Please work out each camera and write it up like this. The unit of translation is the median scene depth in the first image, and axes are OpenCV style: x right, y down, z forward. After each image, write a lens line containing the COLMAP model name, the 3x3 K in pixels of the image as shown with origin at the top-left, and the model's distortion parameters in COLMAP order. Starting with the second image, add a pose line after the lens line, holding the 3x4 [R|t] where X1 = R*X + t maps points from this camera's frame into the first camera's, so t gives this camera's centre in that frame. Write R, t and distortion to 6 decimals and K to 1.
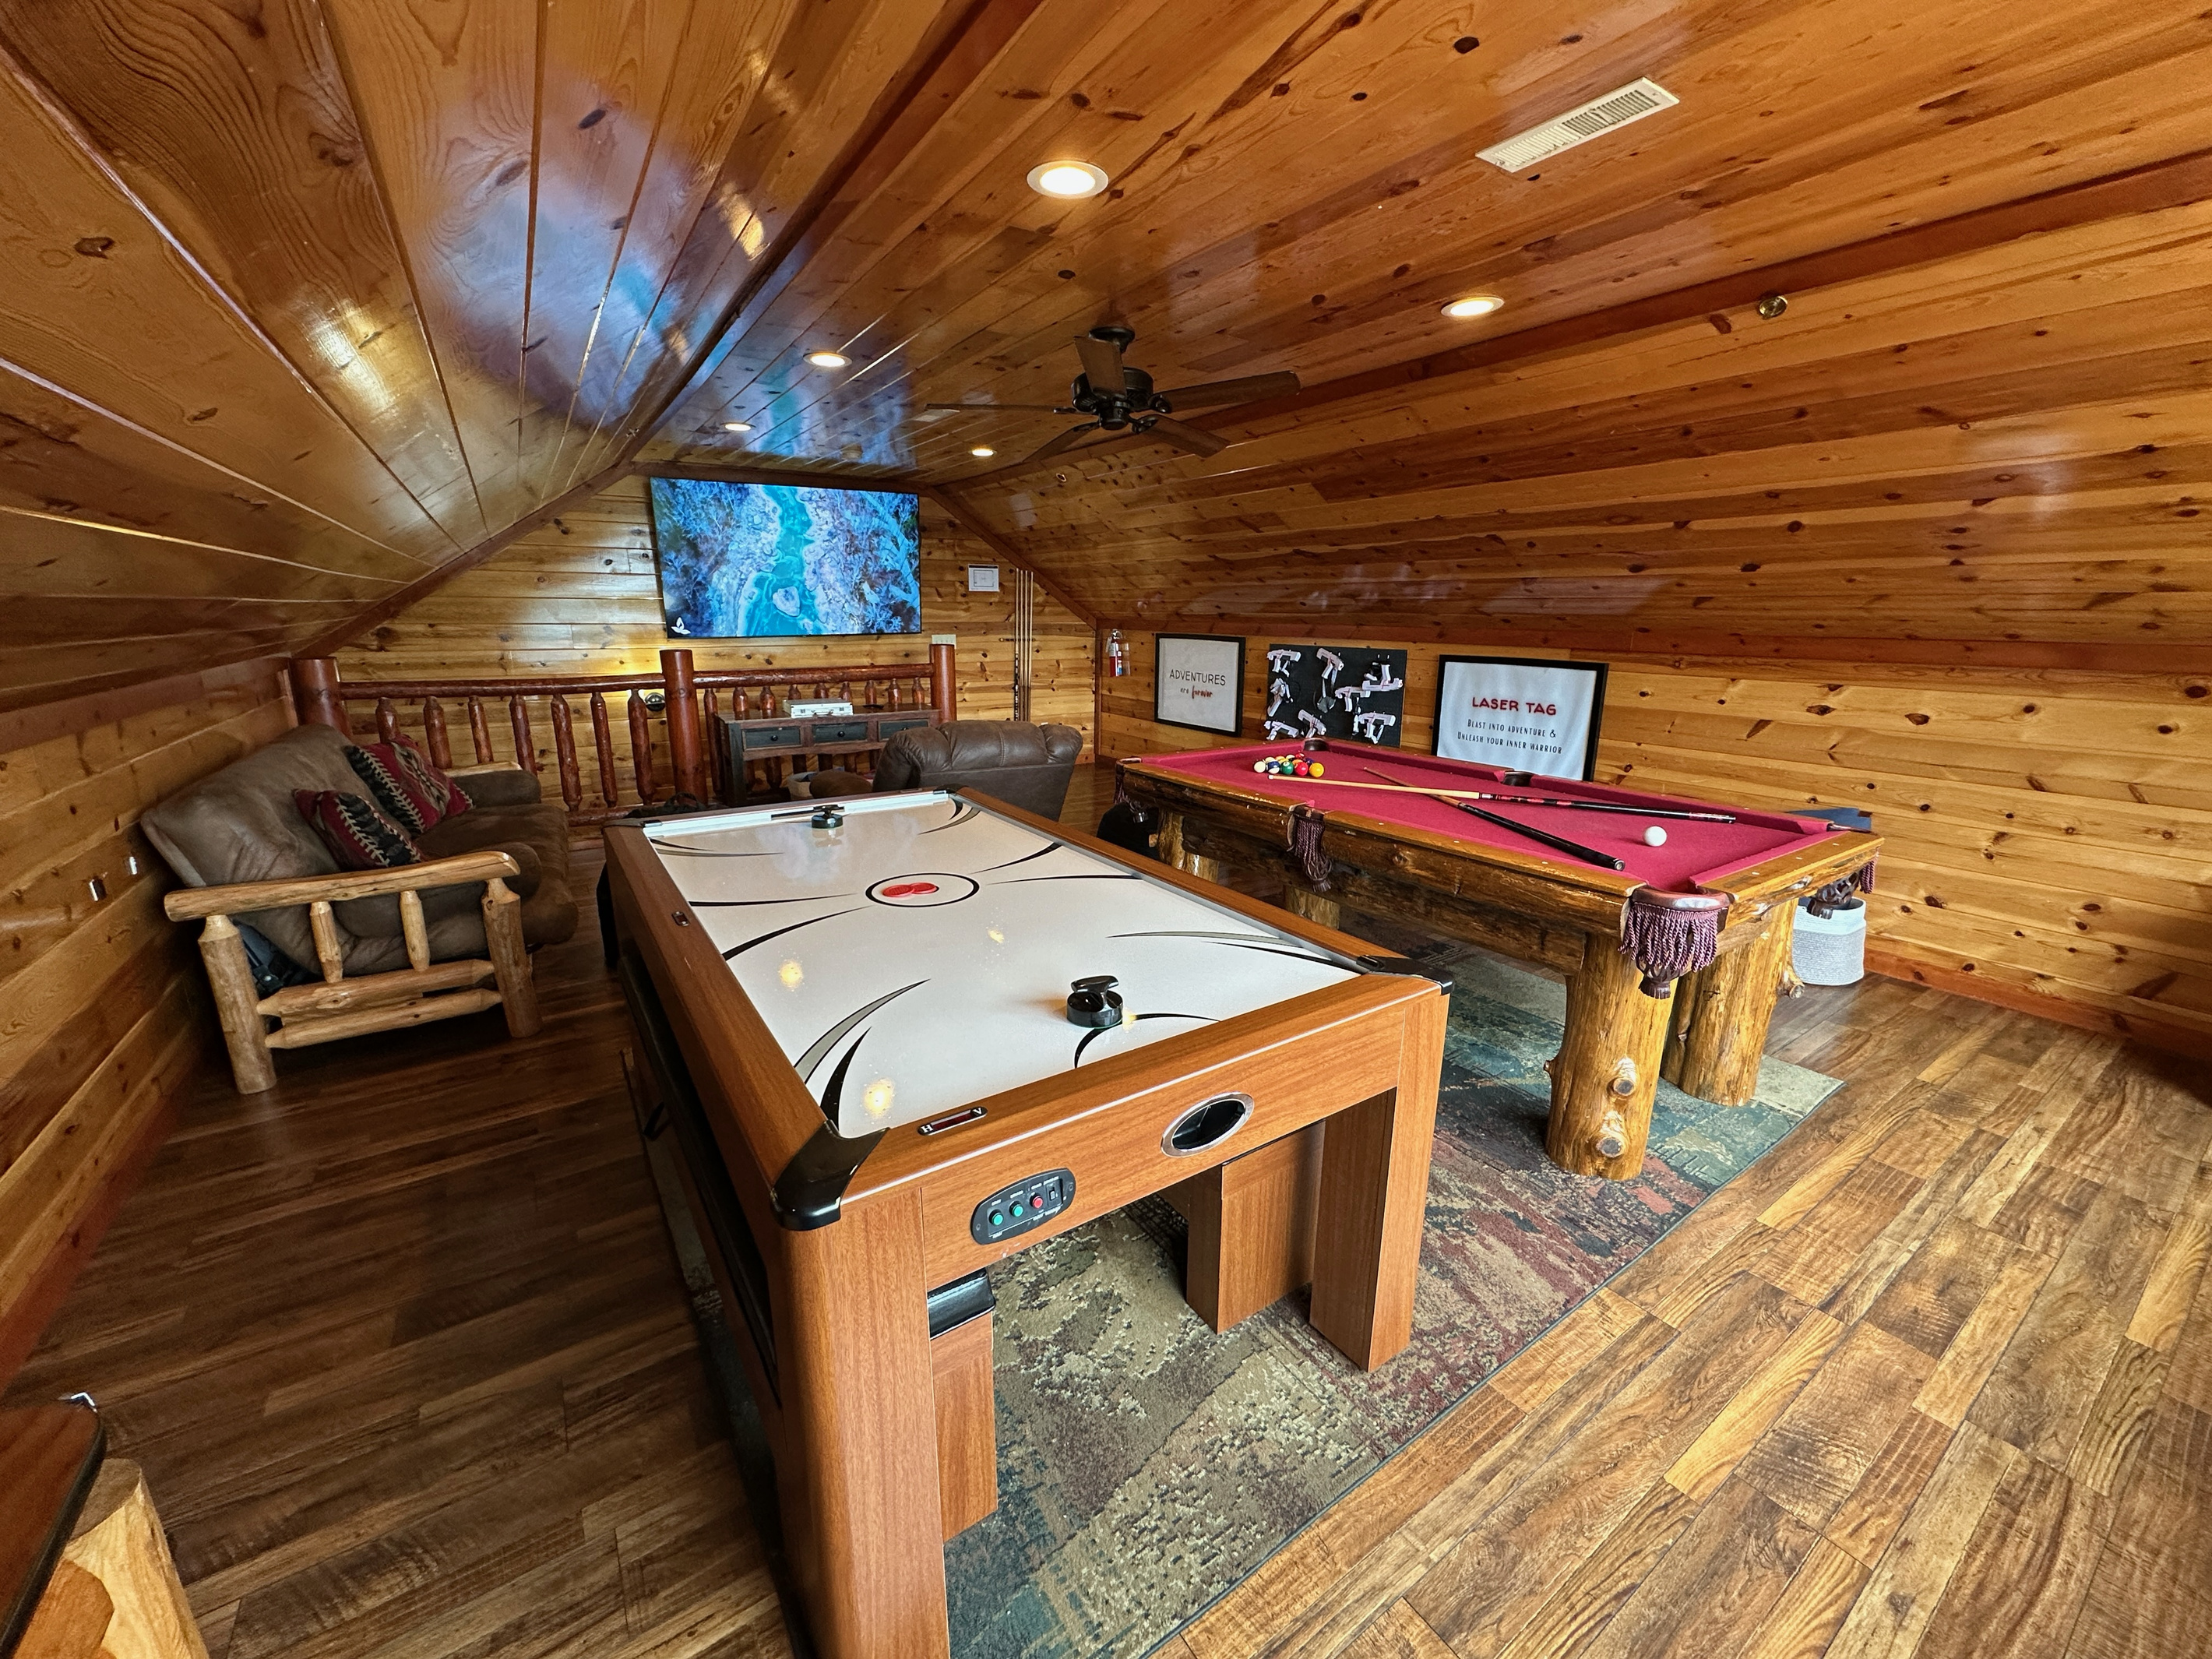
lens RADIAL K [[877.5, 0, 1106.0], [0, 877.5, 829.5], [0, 0, 1]] dist [-0.002641, 0.000036]
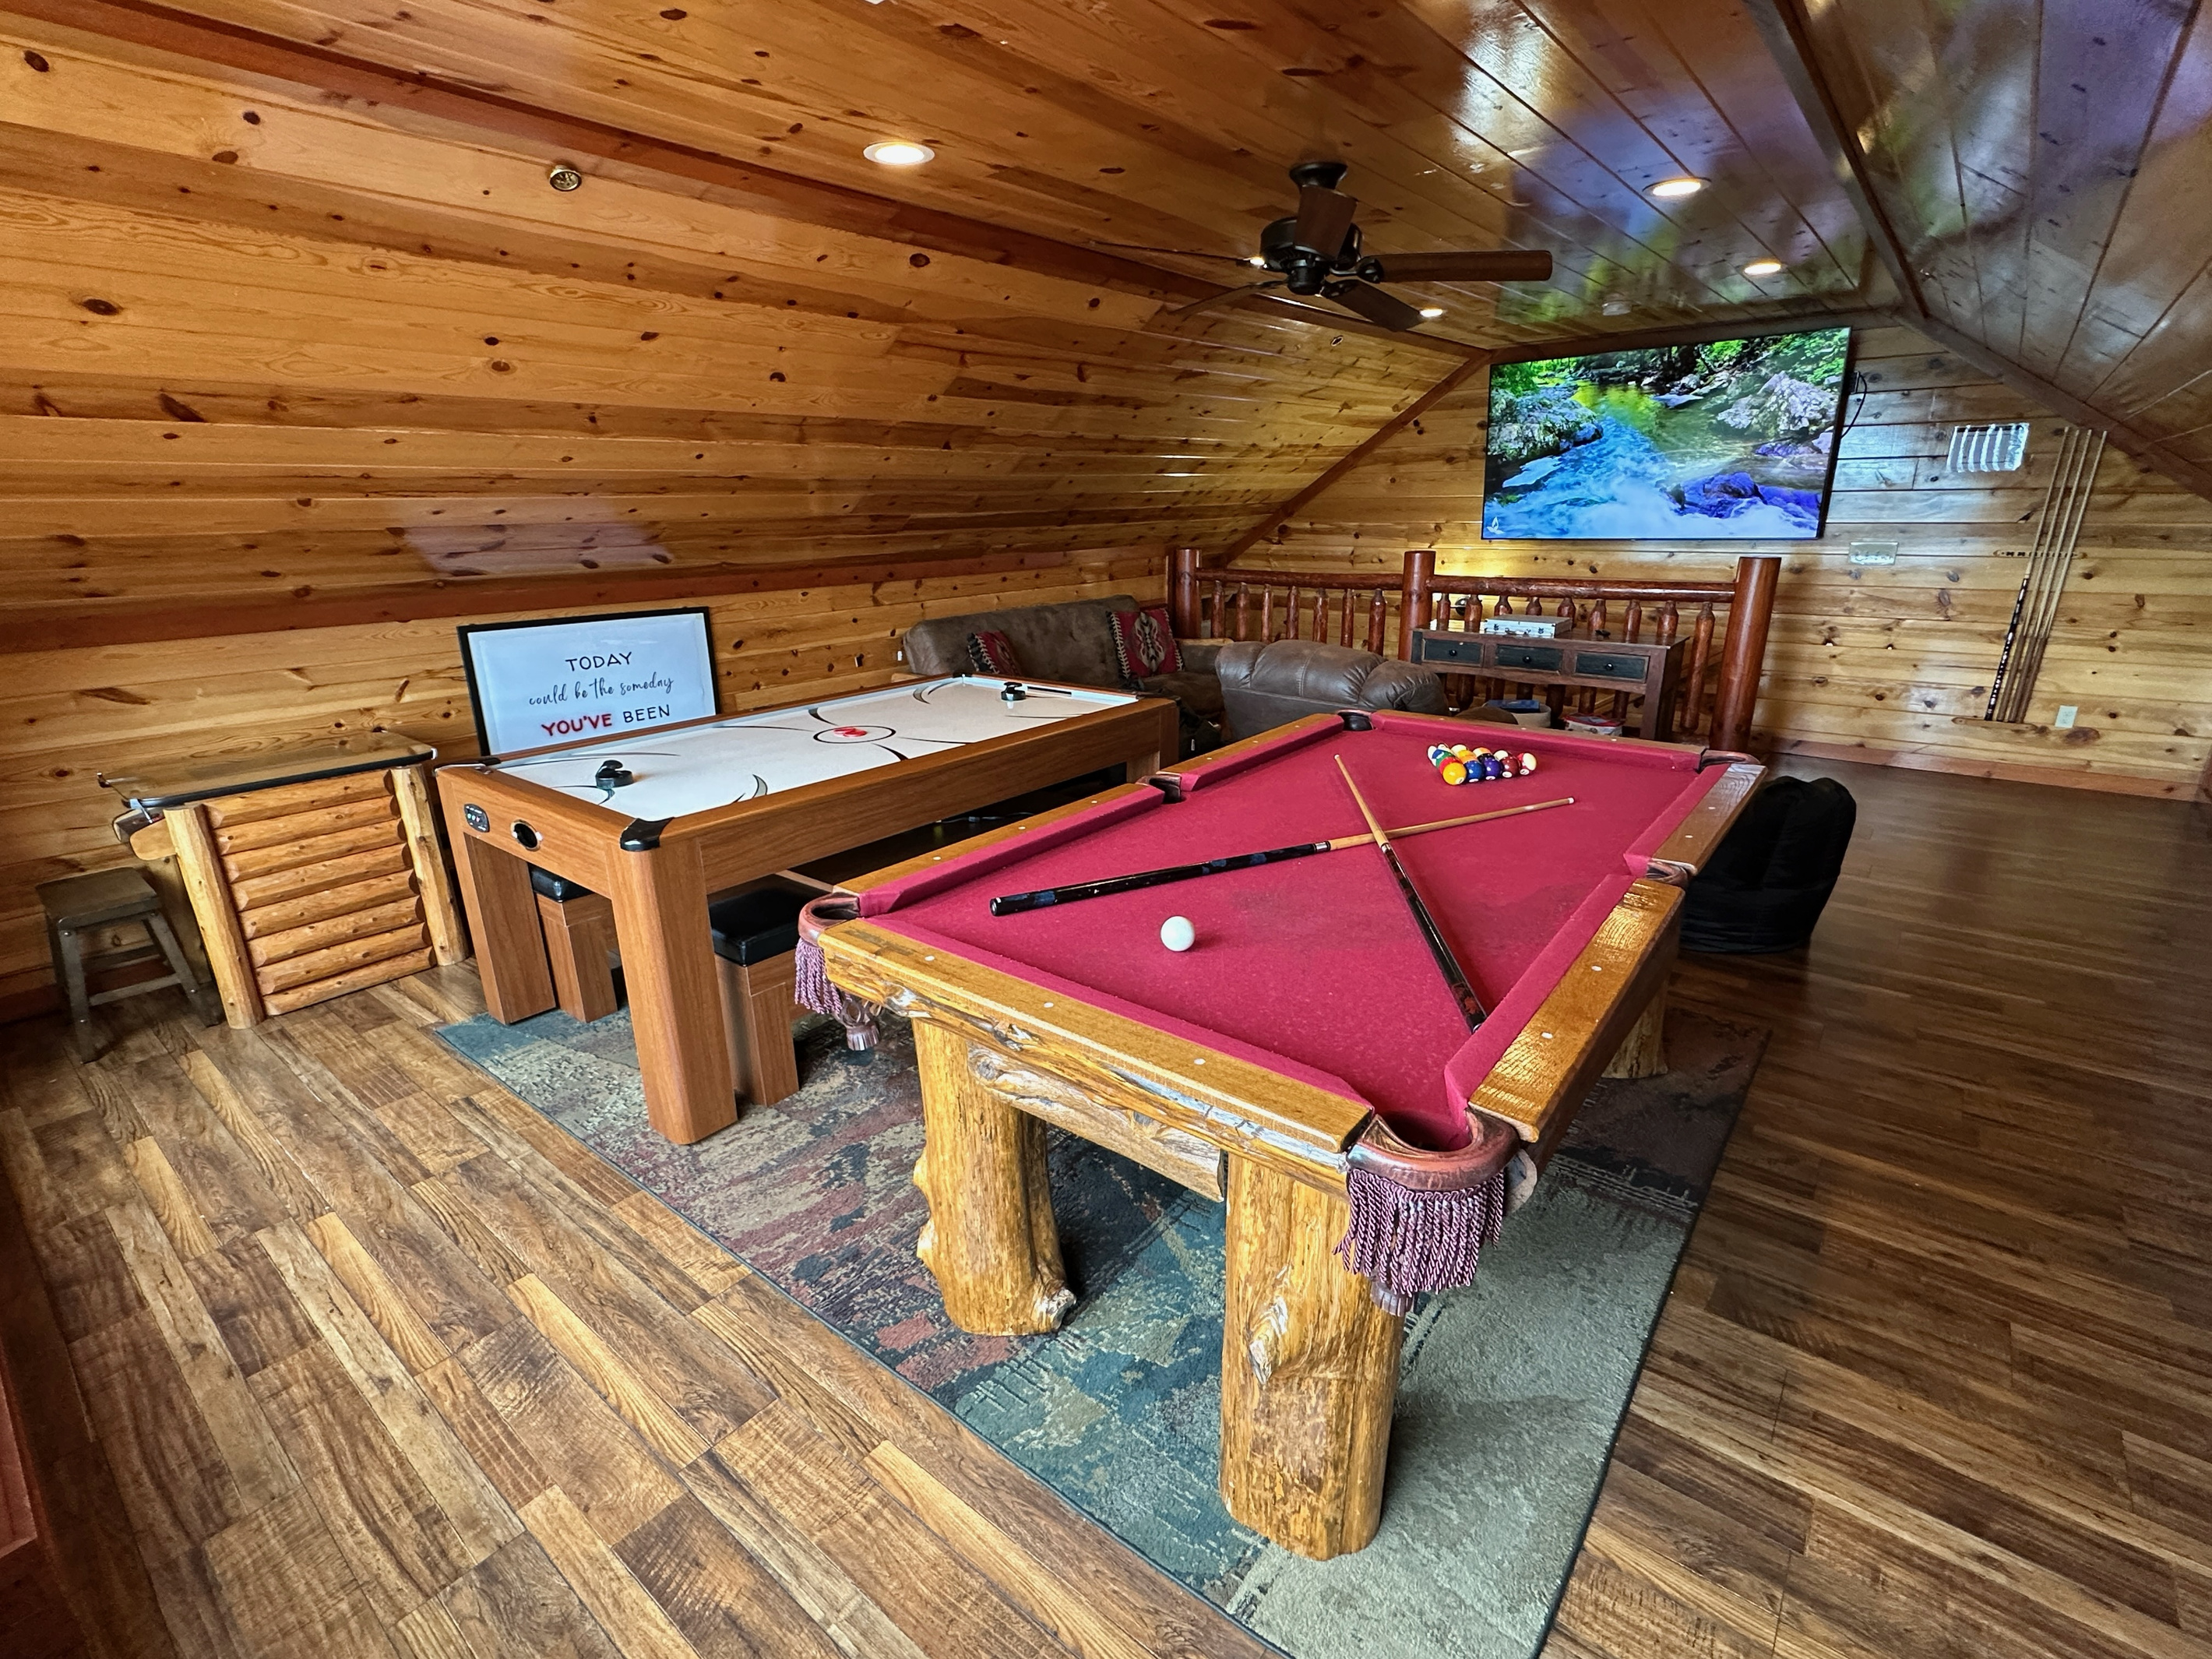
lens RADIAL K [[1035.7, 0, 1106.0], [0, 1035.7, 829.5], [0, 0, 1]] dist [-0.003088, -0.000267]
pose [[0.294202, 0.278847, -0.914160, 1.808056], [-0.215631, 0.951196, 0.220748, -0.292615], [0.931101, 0.132177, 0.339972, 1.059013]]
